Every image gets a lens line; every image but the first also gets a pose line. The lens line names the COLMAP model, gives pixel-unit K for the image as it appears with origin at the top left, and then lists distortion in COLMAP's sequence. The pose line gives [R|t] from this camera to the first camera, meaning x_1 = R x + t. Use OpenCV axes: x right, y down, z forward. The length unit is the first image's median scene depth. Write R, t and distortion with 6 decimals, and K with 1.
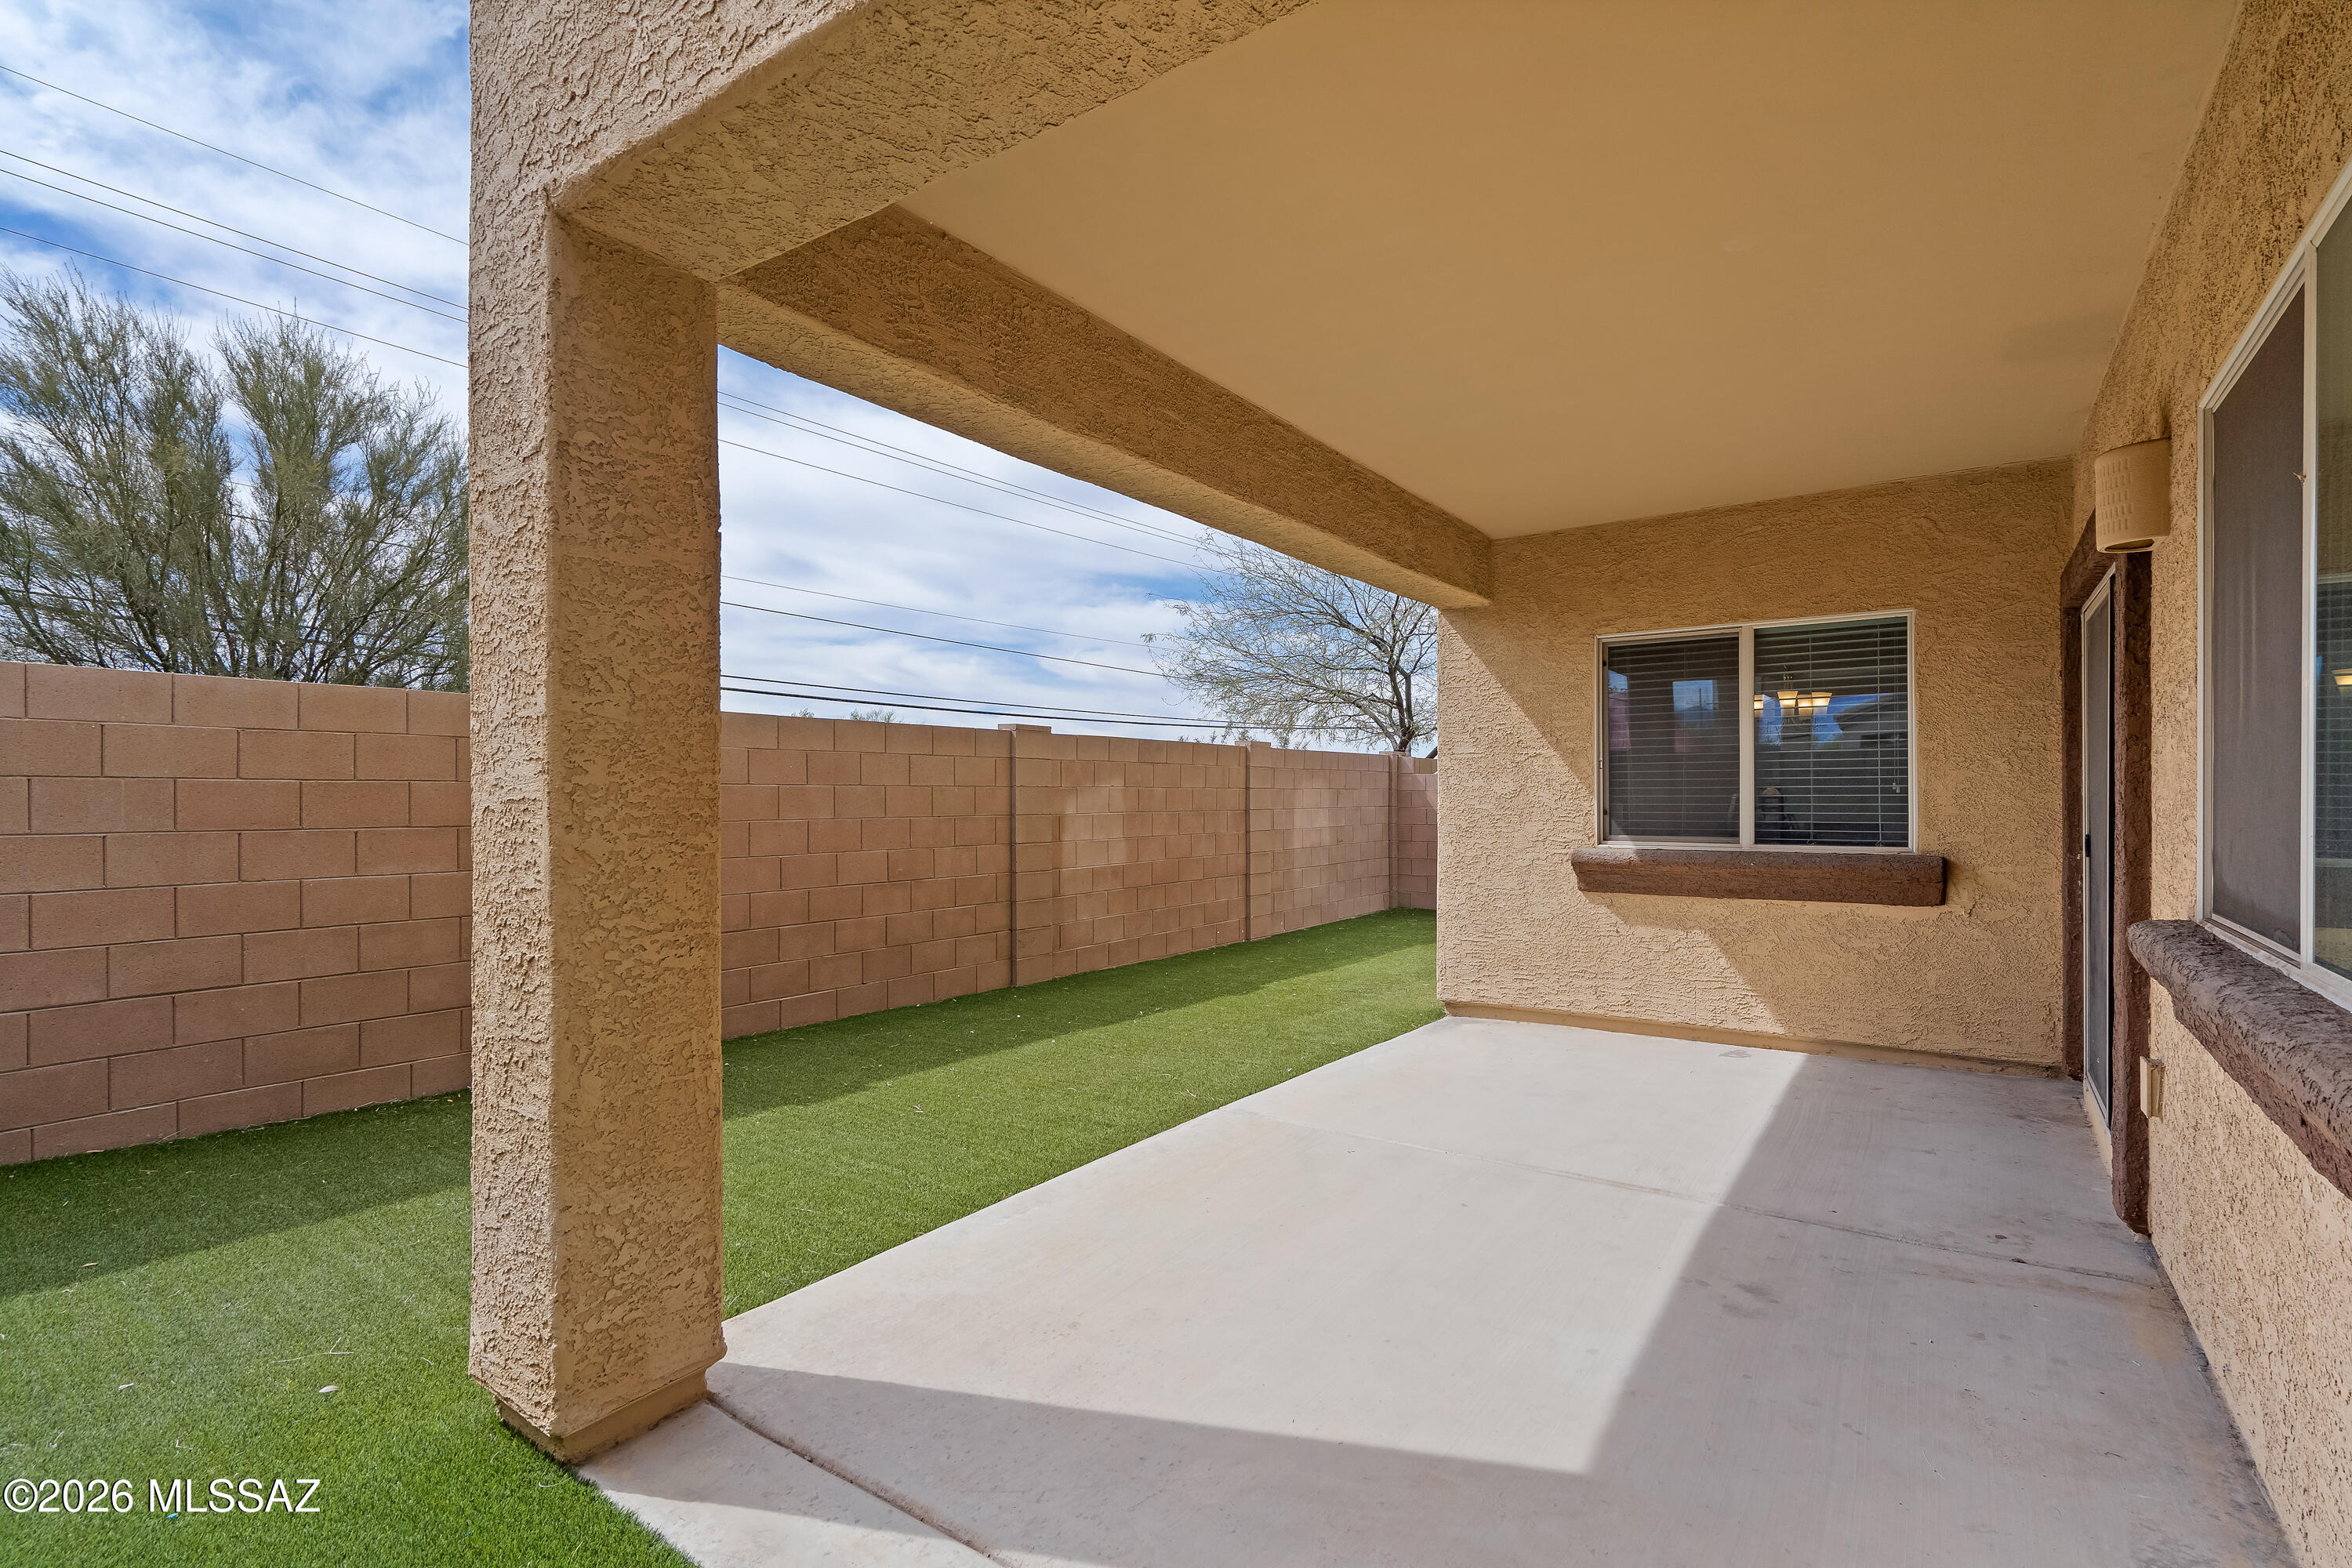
lens RADIAL K [[1075.0, 0, 1167.7], [0, 1075.0, 790.4], [0, 0, 1]] dist [0.001404, -0.000433]
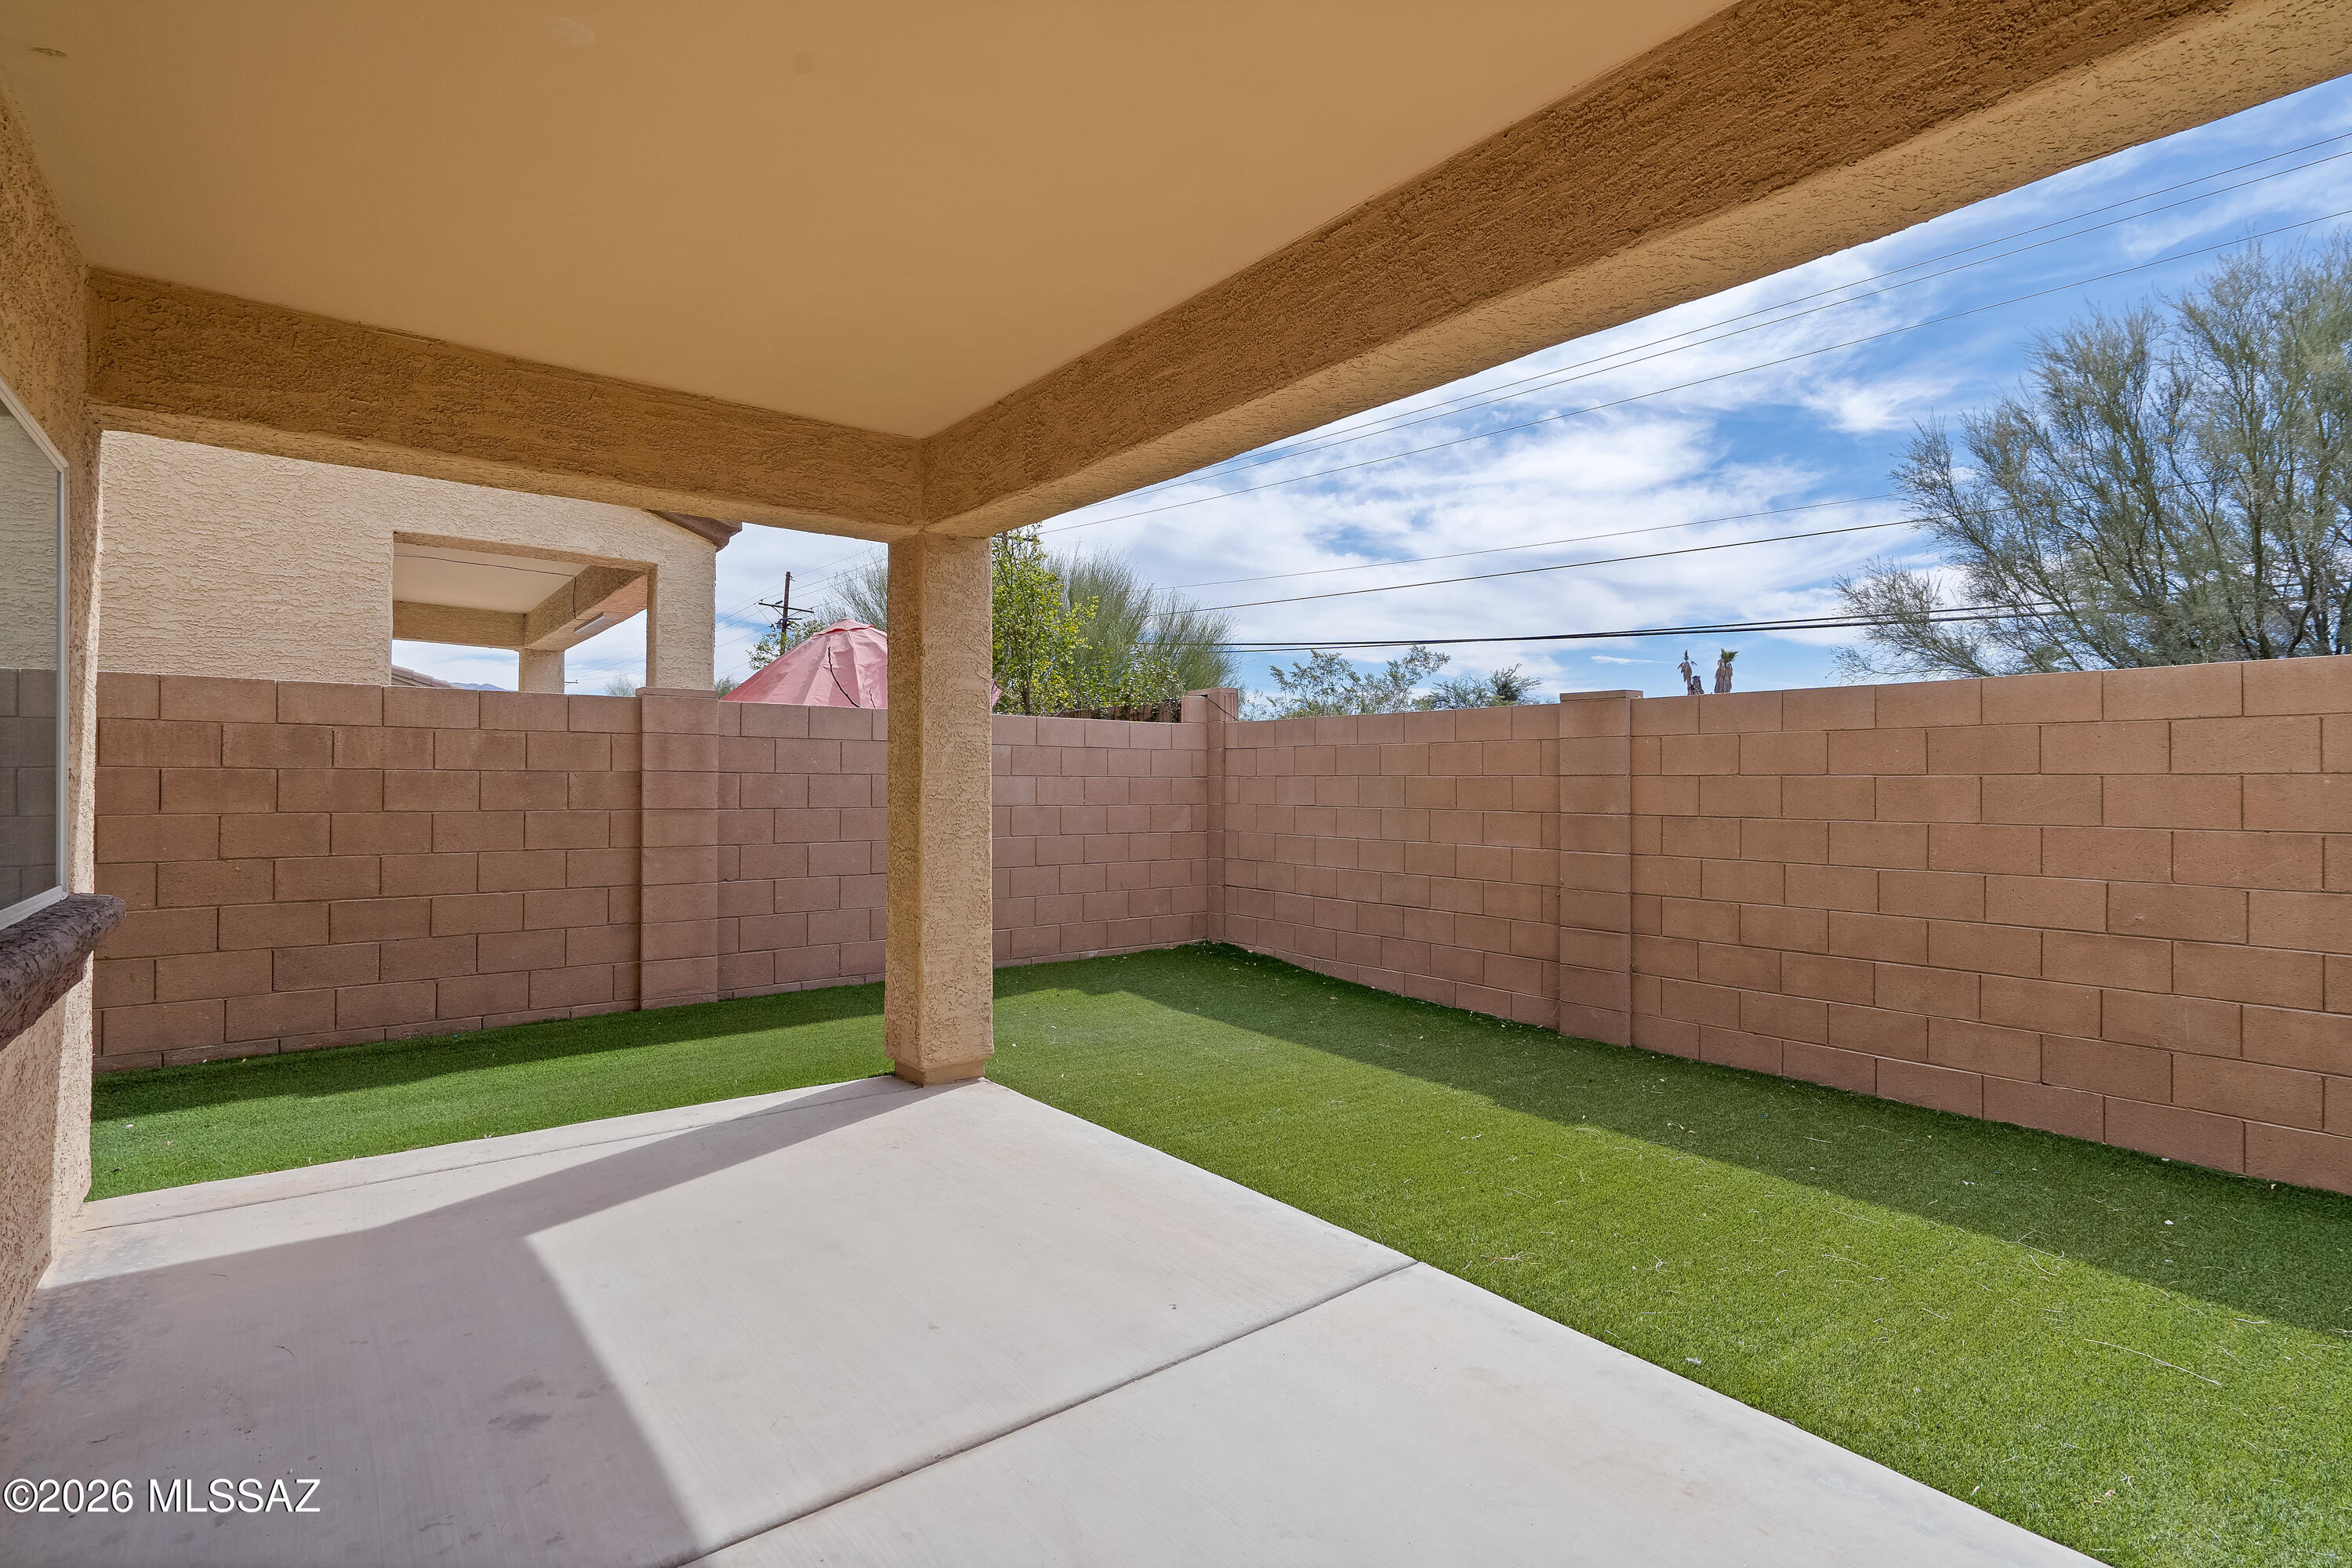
lens RADIAL K [[1083.2, 0, 1176.0], [0, 1083.2, 784.0], [0, 0, 1]] dist [-0.000192, 0.000065]
pose [[-0.251968, 0.000771, -0.967735, 0.763538], [0.002104, 0.999998, 0.000249, -0.000886], [0.967733, -0.001973, -0.251969, 1.062642]]
